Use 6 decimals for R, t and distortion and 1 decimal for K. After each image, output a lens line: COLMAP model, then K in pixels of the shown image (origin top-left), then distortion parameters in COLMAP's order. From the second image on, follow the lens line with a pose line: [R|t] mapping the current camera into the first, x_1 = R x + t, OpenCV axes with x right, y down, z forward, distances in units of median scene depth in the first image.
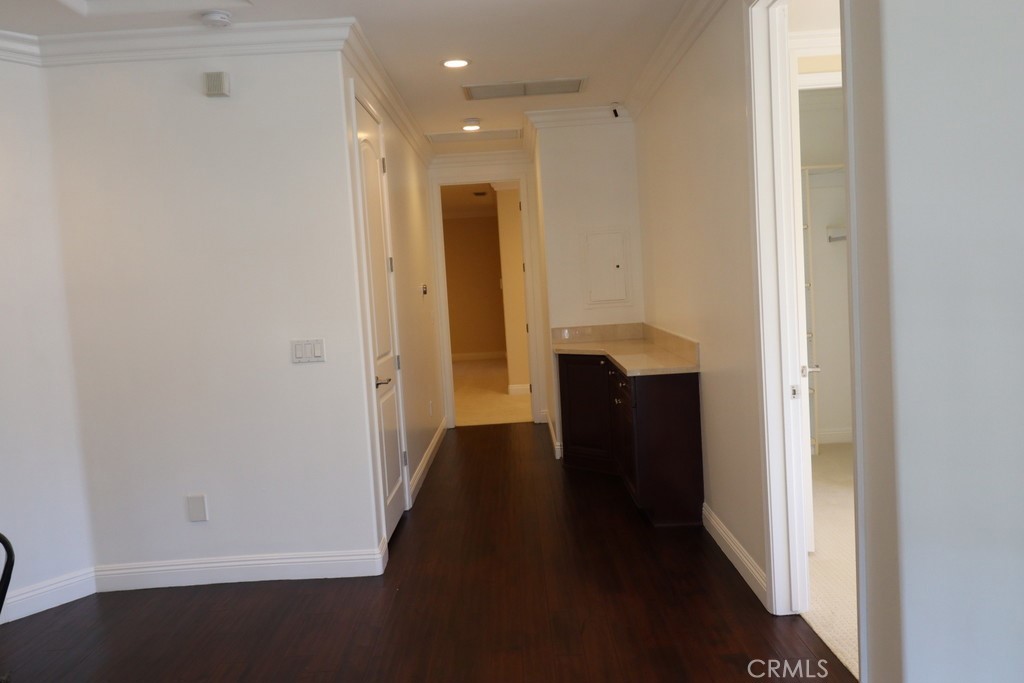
lens RADIAL K [[793.8, 0, 510.8], [0, 793.8, 335.5], [0, 0, 1]] dist [0.013661, -0.003944]
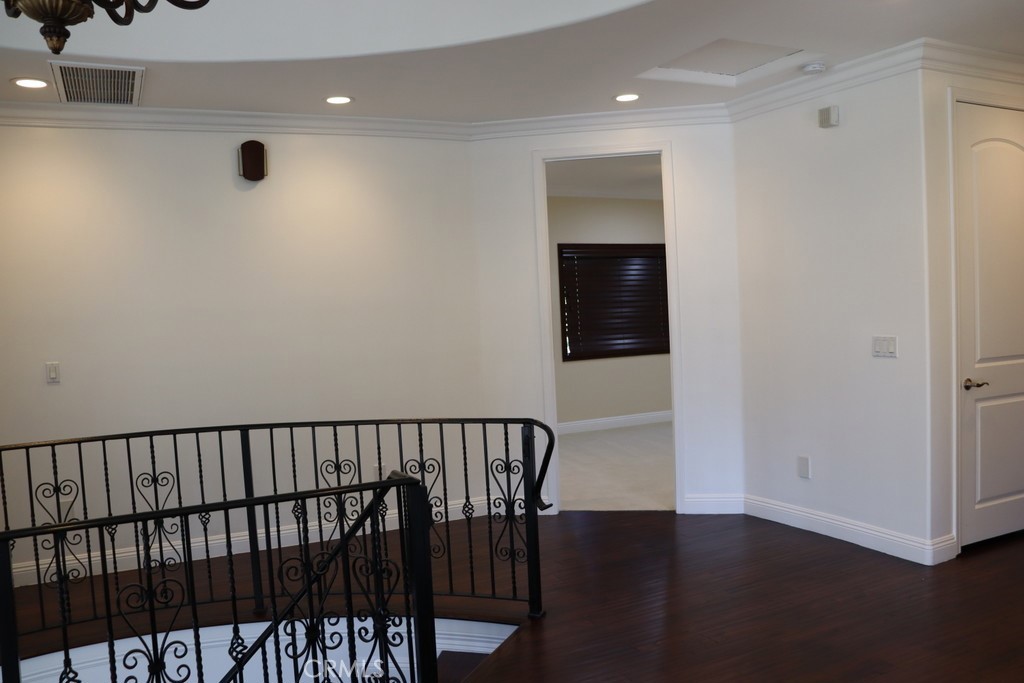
lens RADIAL K [[844.7, 0, 514.6], [0, 844.7, 352.5], [0, 0, 1]] dist [-0.177631, 0.166482]
pose [[0.456601, 0.093480, -0.884747, 0.495459], [-0.049473, 0.995594, 0.079660, -0.036159], [0.888295, 0.007399, 0.459214, 0.021421]]
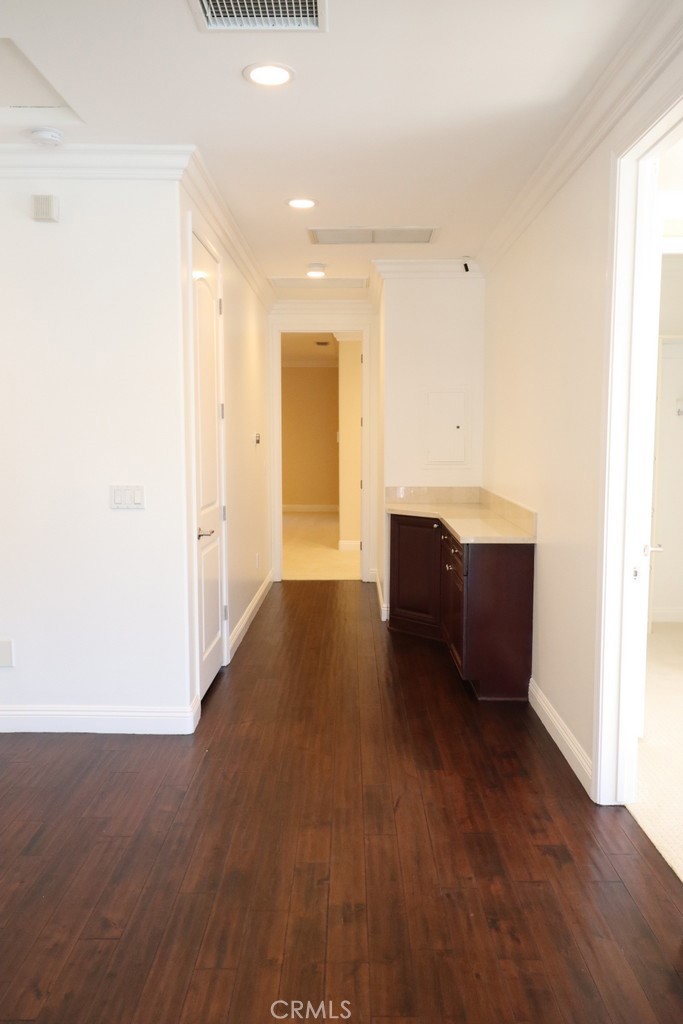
lens RADIAL K [[793.8, 0, 346.0], [0, 793.8, 511.2], [0, 0, 1]] dist [0.013661, -0.003944]
pose [[0.998109, 0.061464, 0.001214, 0.005627], [-0.061473, 0.997679, 0.029296, -0.007260], [0.000590, -0.029315, 0.999570, 0.045682]]
